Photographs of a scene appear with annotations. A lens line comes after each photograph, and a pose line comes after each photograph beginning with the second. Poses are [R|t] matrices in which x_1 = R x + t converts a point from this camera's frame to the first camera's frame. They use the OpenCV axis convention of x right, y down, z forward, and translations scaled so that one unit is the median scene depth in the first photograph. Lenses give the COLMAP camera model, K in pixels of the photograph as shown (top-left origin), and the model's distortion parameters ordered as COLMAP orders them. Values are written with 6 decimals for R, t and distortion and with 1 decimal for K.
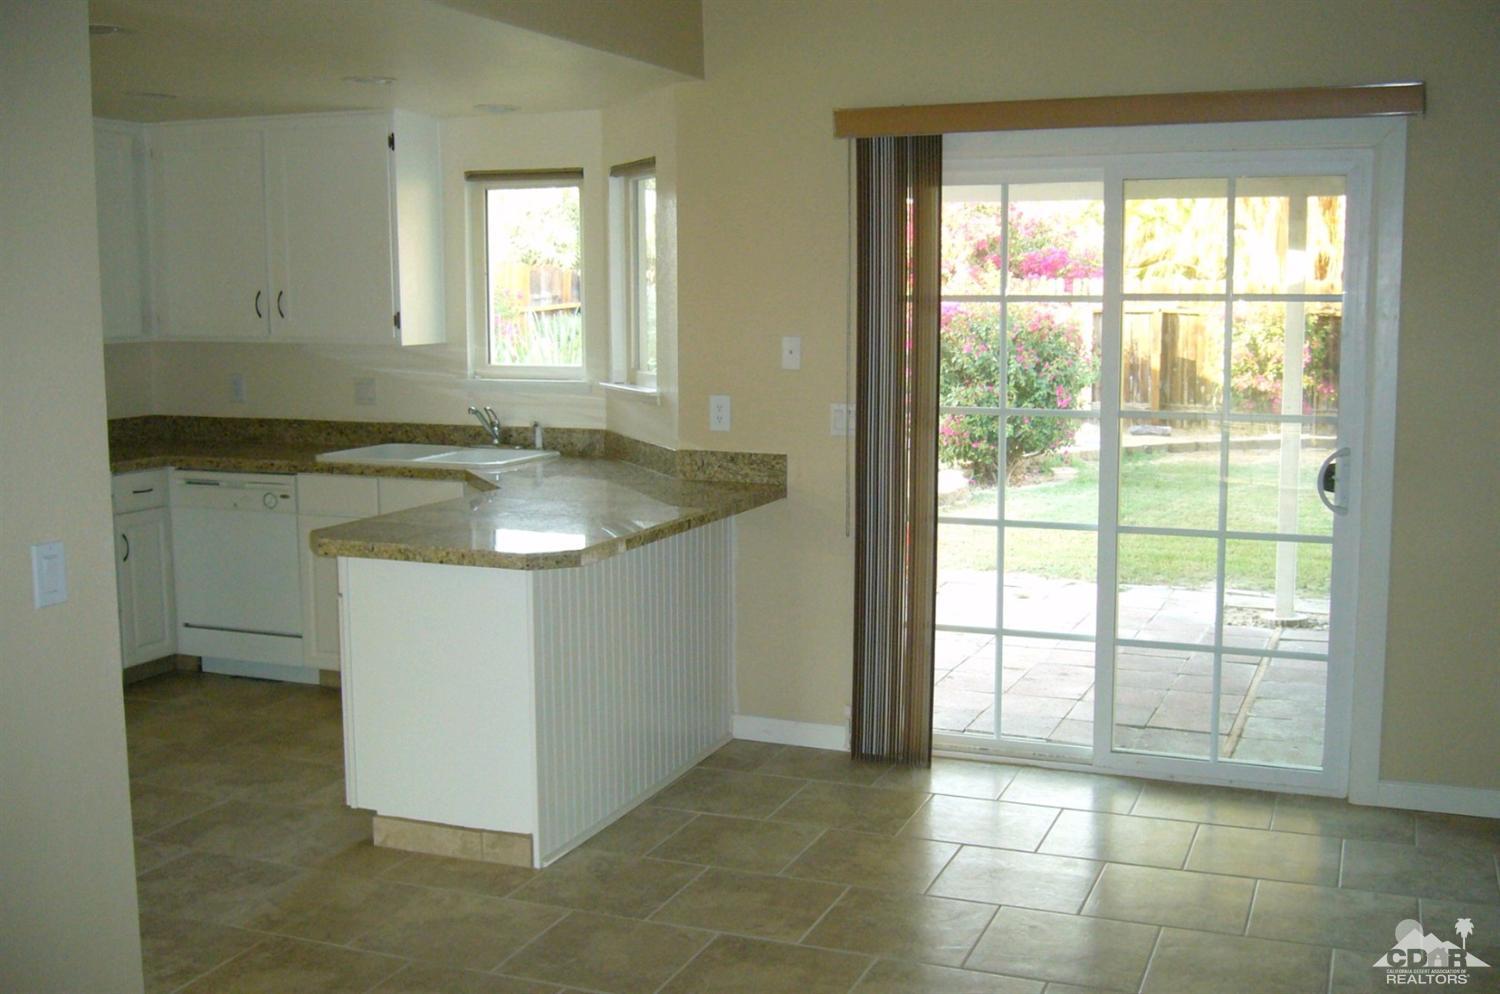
lens RADIAL K [[1540.0, 0, 749.5], [0, 1540.0, 489.4], [0, 0, 1]] dist [-0.019163, 0.000000]
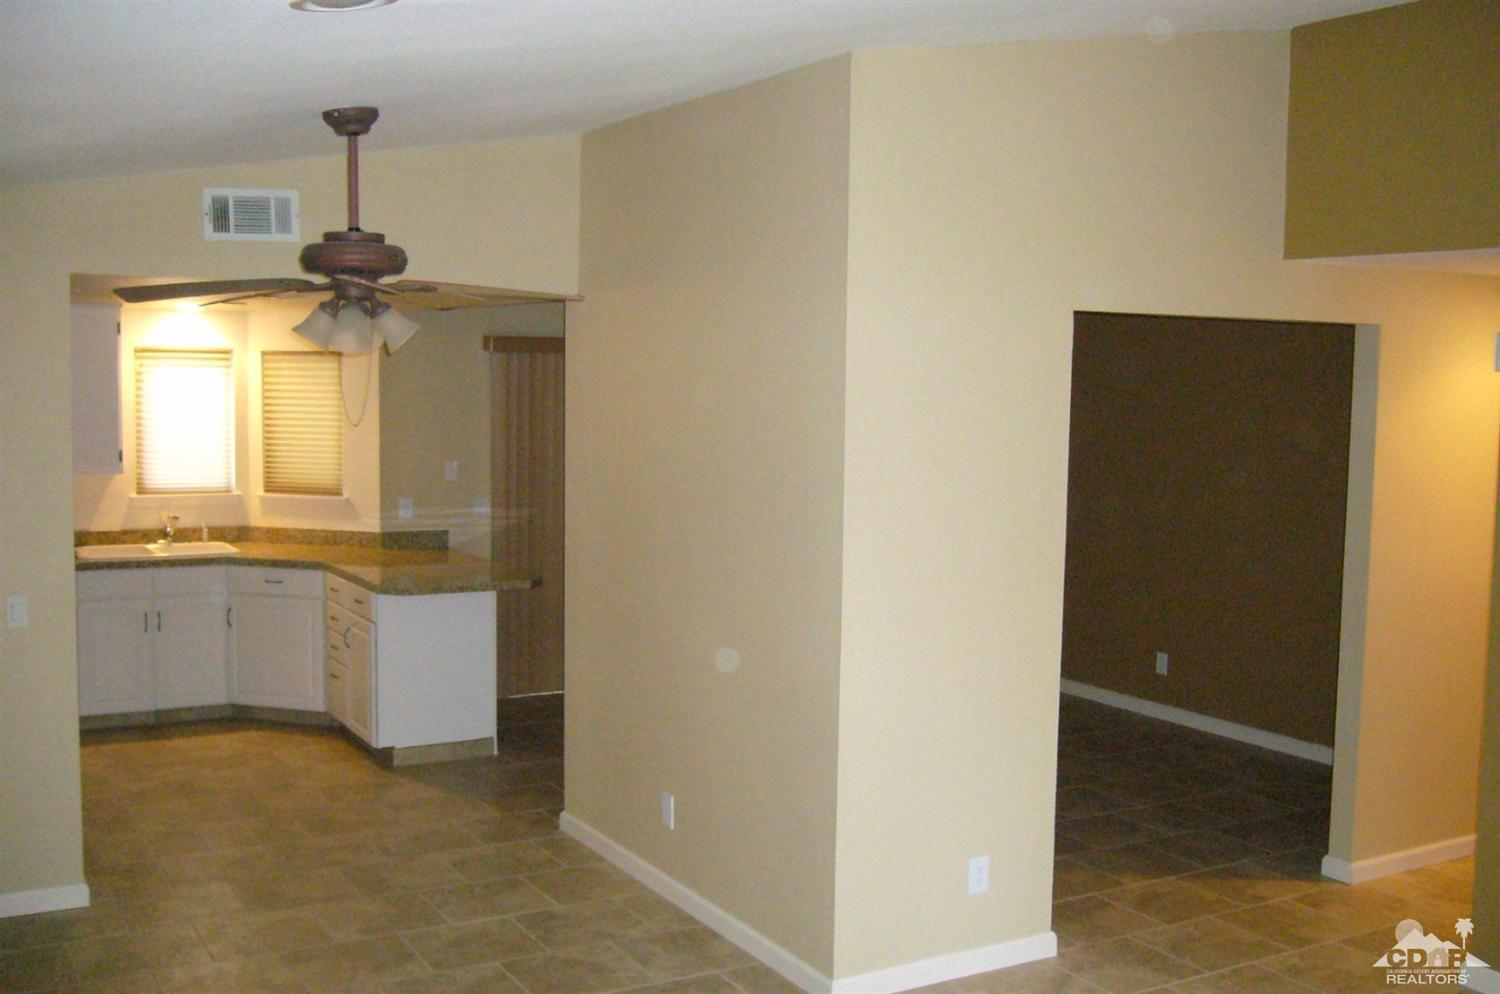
lens RADIAL K [[1540.0, 0, 750.0], [0, 1540.0, 499.5], [0, 0, 1]] dist [-0.019163, 0.000000]
pose [[0.643584, -0.053169, 0.763526, -0.906156], [0.082525, 0.996589, -0.000162, -0.023609], [-0.760913, 0.063114, 0.645777, -0.305834]]
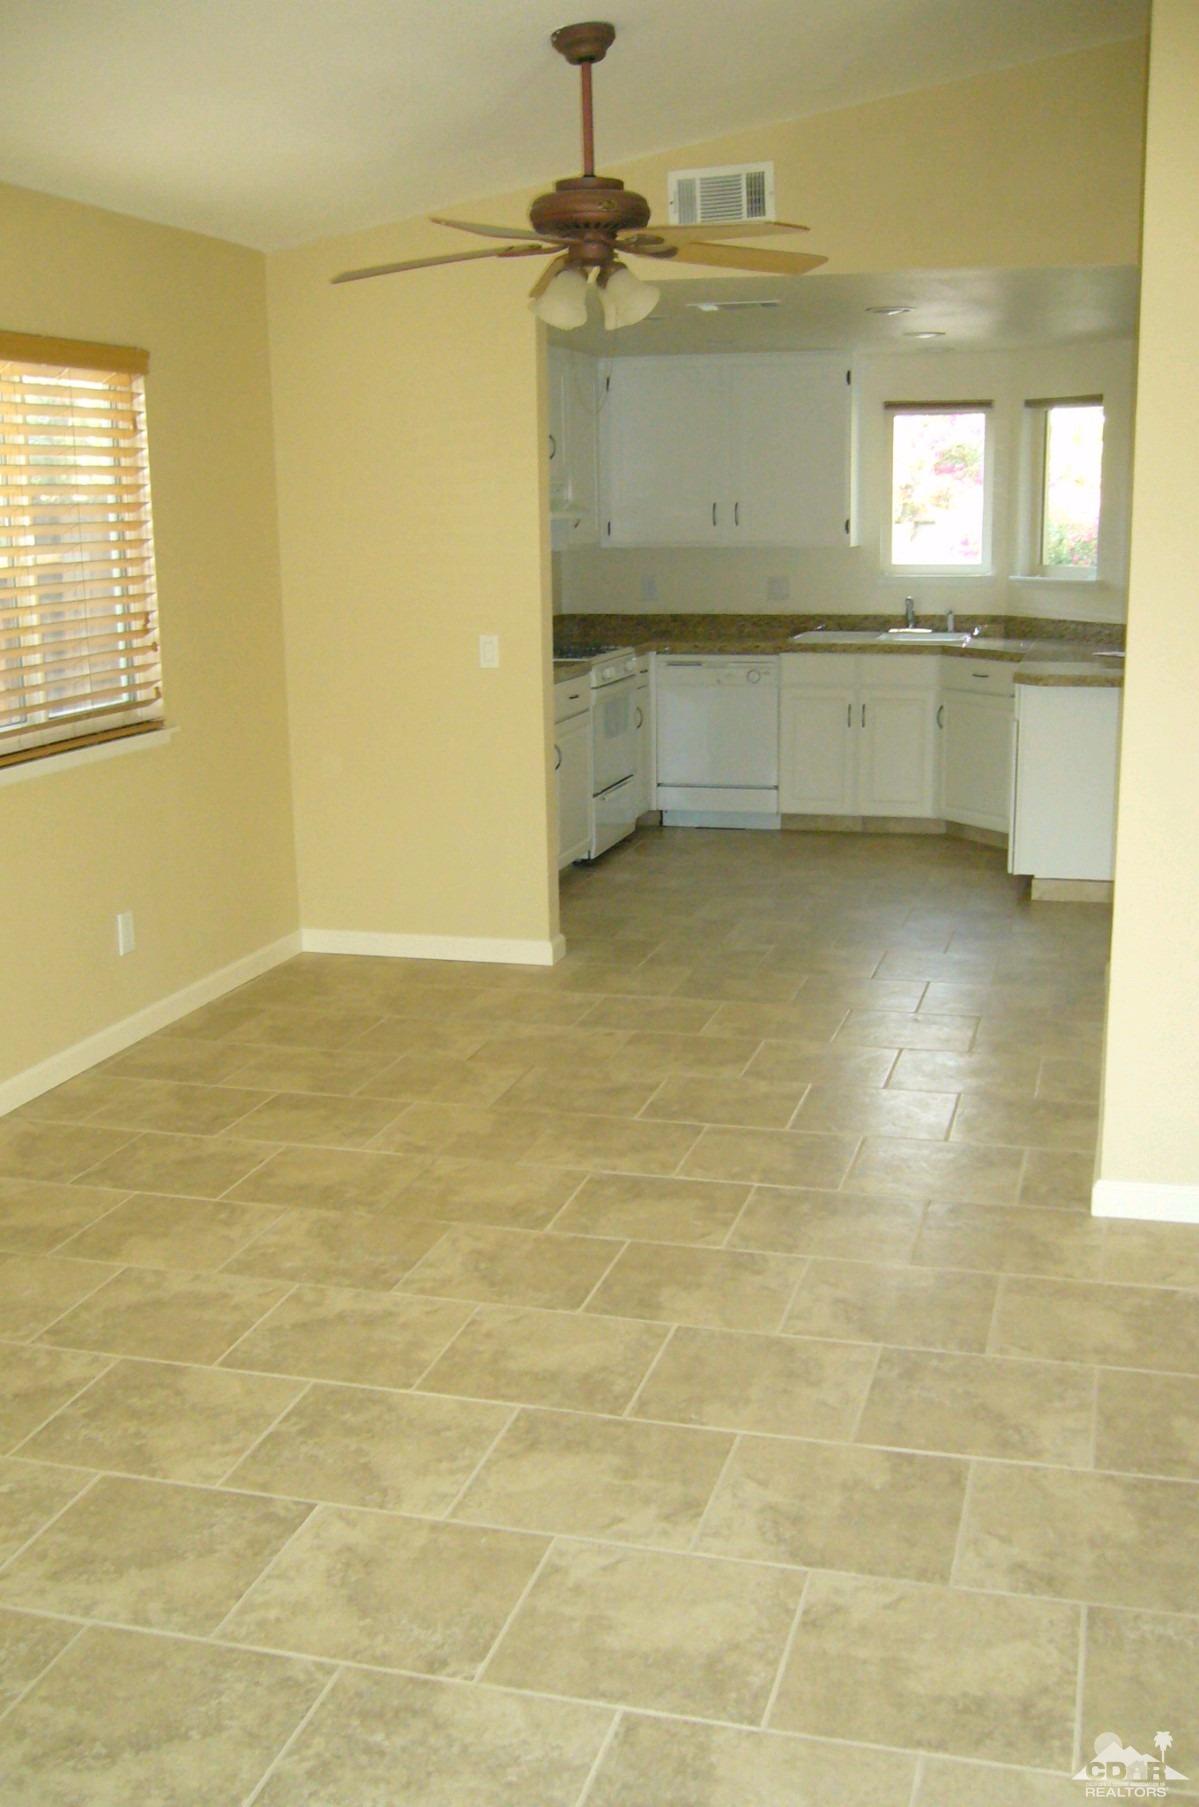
lens RADIAL K [[1855.2, 0, 600.7], [0, 1855.2, 902.9], [0, 0, 1]] dist [-0.019163, 0.000000]
pose [[0.996132, -0.030648, 0.082350, -0.546953], [0.023651, 0.996132, 0.084629, 0.057618], [-0.084625, -0.082354, 0.993004, -0.458146]]
